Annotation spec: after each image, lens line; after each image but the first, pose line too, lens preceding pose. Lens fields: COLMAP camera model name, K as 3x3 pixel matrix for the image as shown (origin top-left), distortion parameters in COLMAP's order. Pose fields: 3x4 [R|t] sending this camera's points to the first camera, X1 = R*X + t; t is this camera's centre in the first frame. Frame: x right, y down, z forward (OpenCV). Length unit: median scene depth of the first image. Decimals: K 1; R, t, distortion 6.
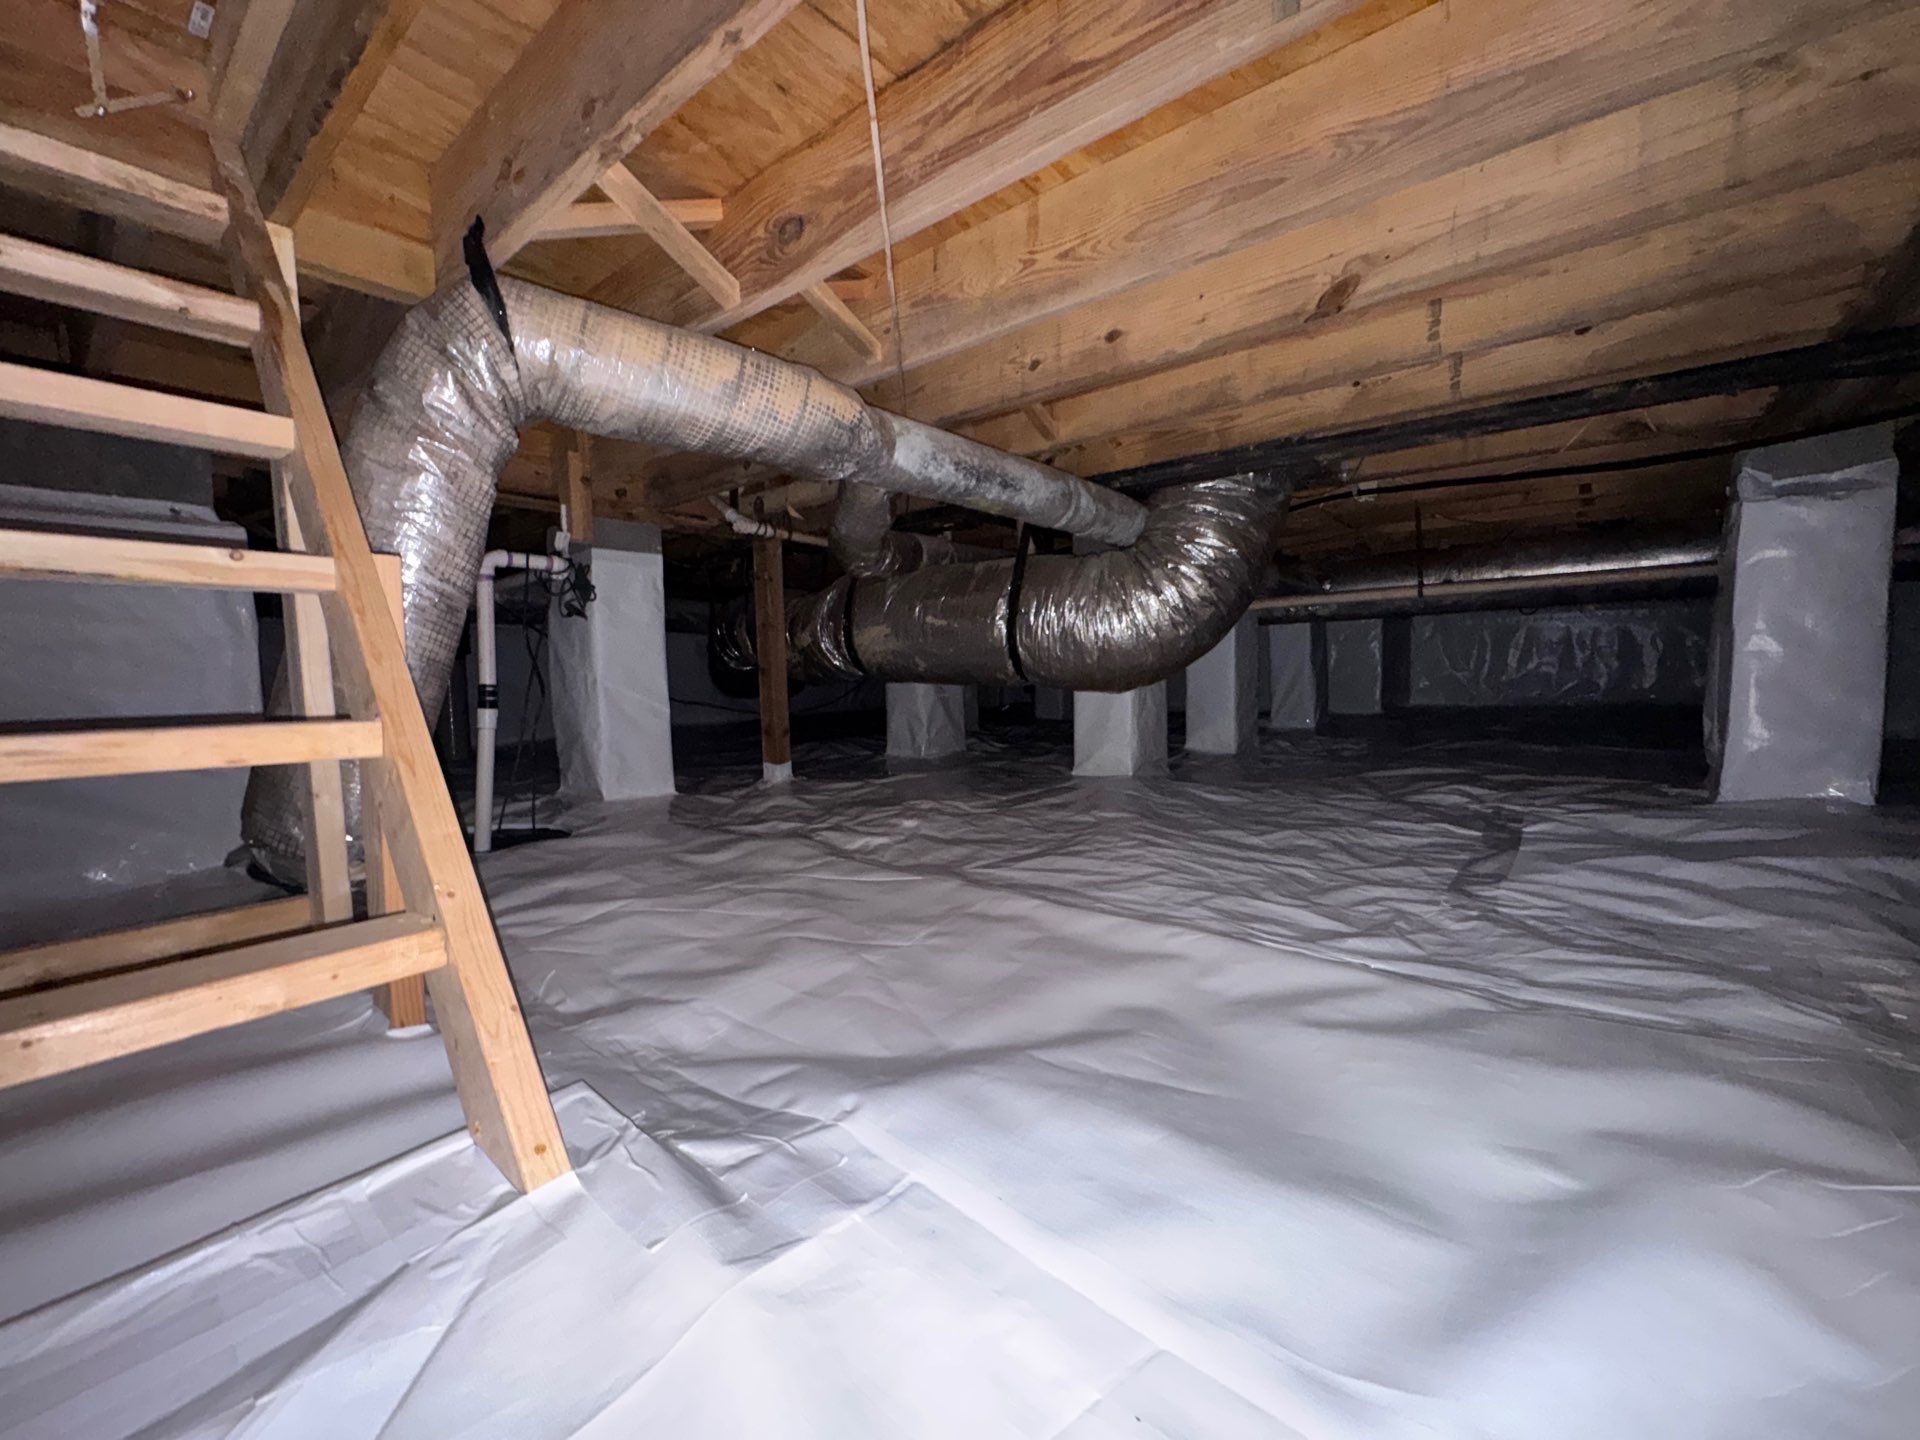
lens RADIAL K [[754.2, 0, 960.0], [0, 754.2, 720.0], [0, 0, 1]] dist [-0.000141, -0.000490]
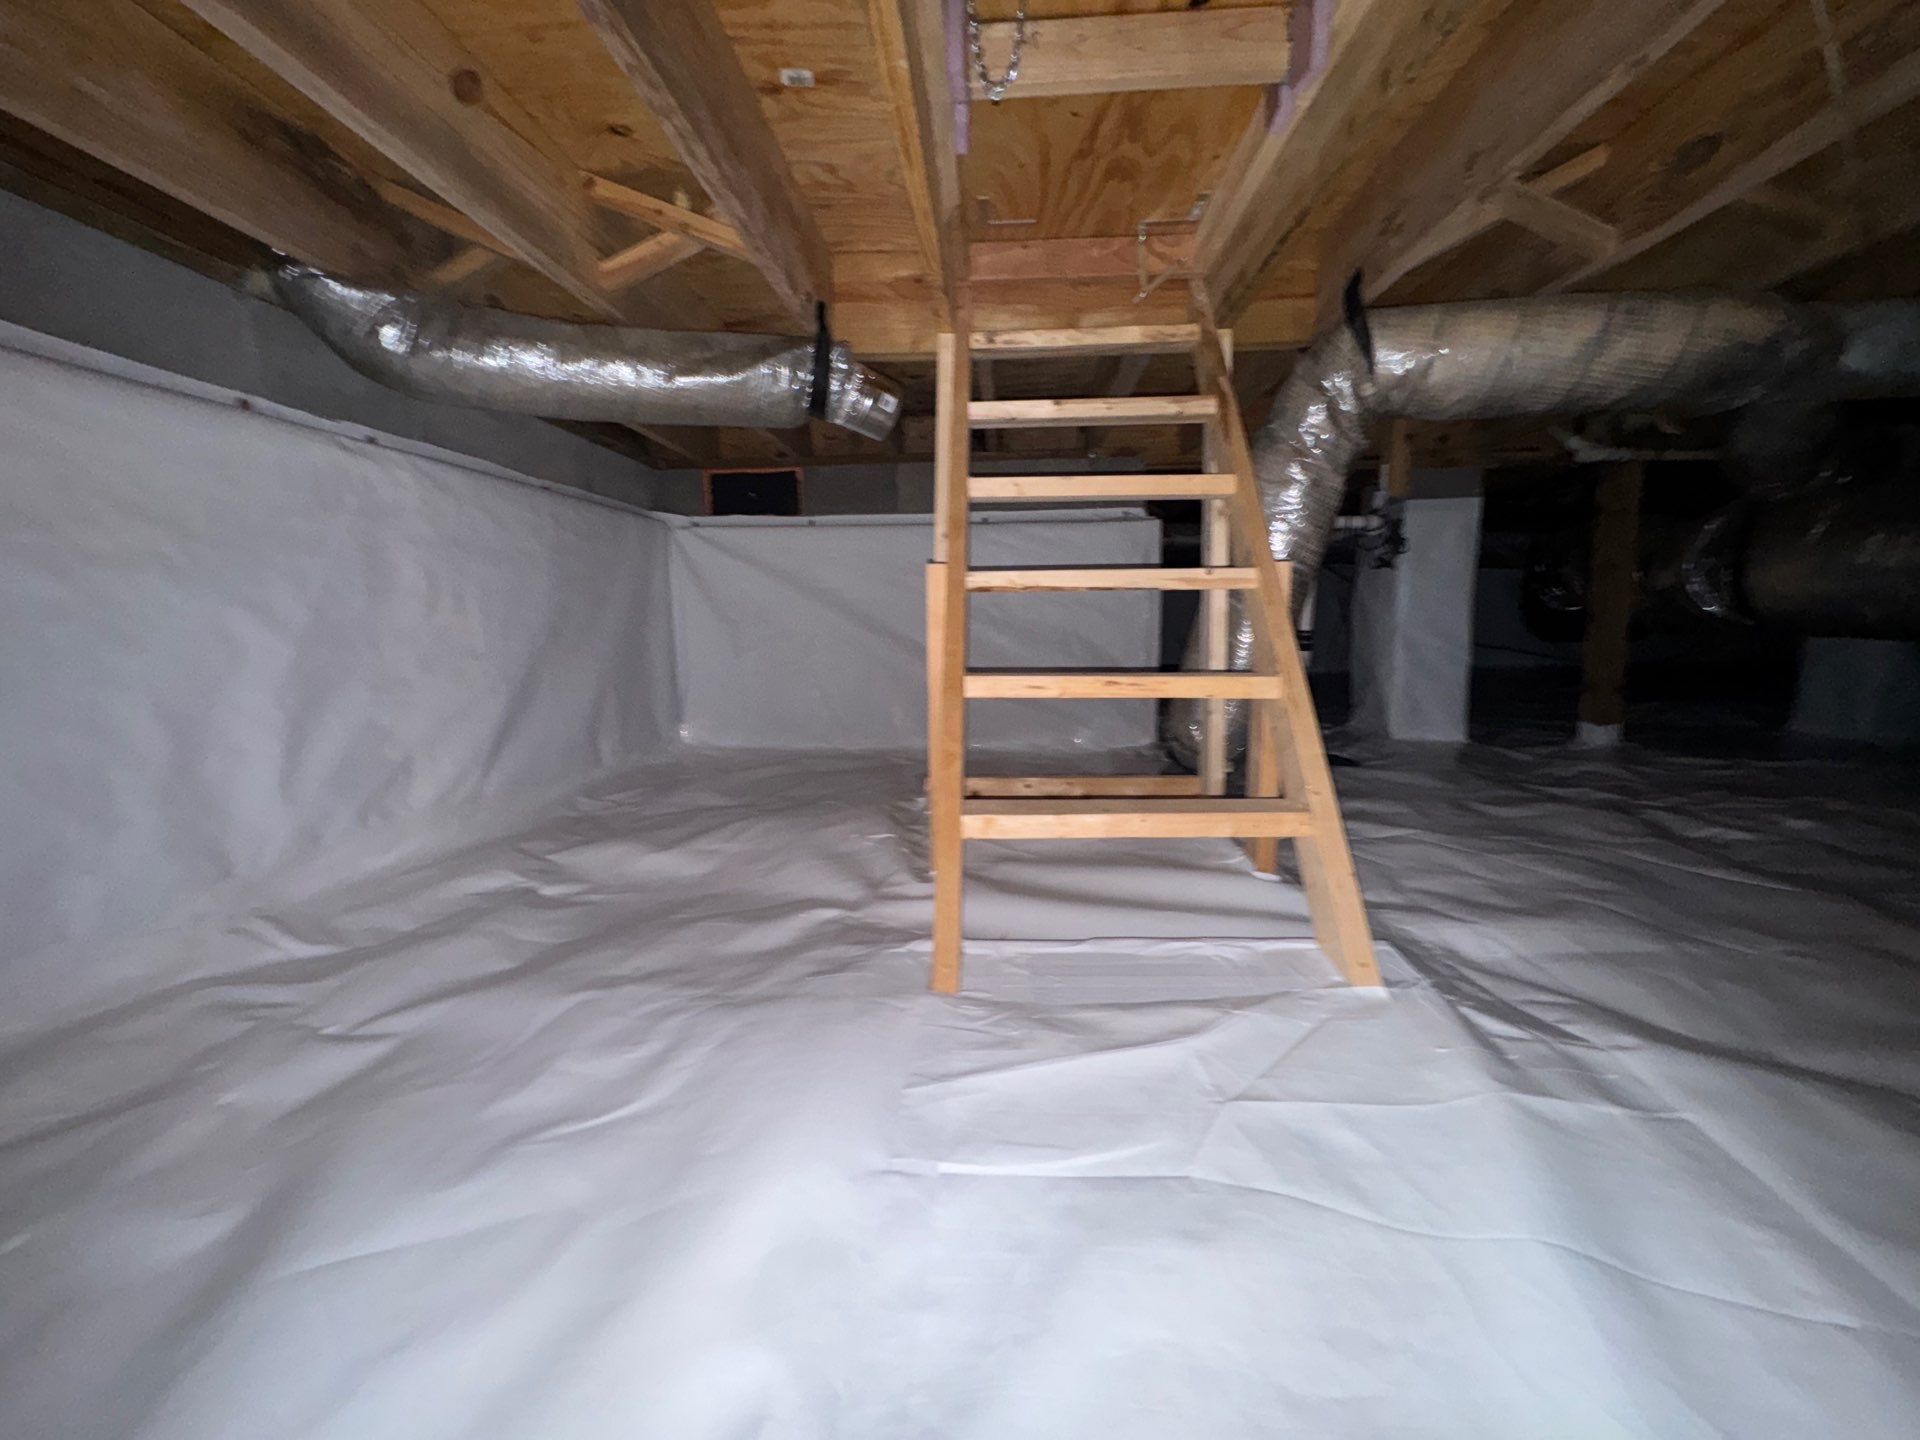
lens RADIAL K [[754.2, 0, 960.0], [0, 754.2, 720.0], [0, 0, 1]] dist [-0.000141, -0.000490]
pose [[0.581230, 0.121933, -0.804552, 0.069398], [-0.046180, 0.992059, 0.116989, -0.035227], [0.812428, -0.030843, 0.582245, -0.262363]]
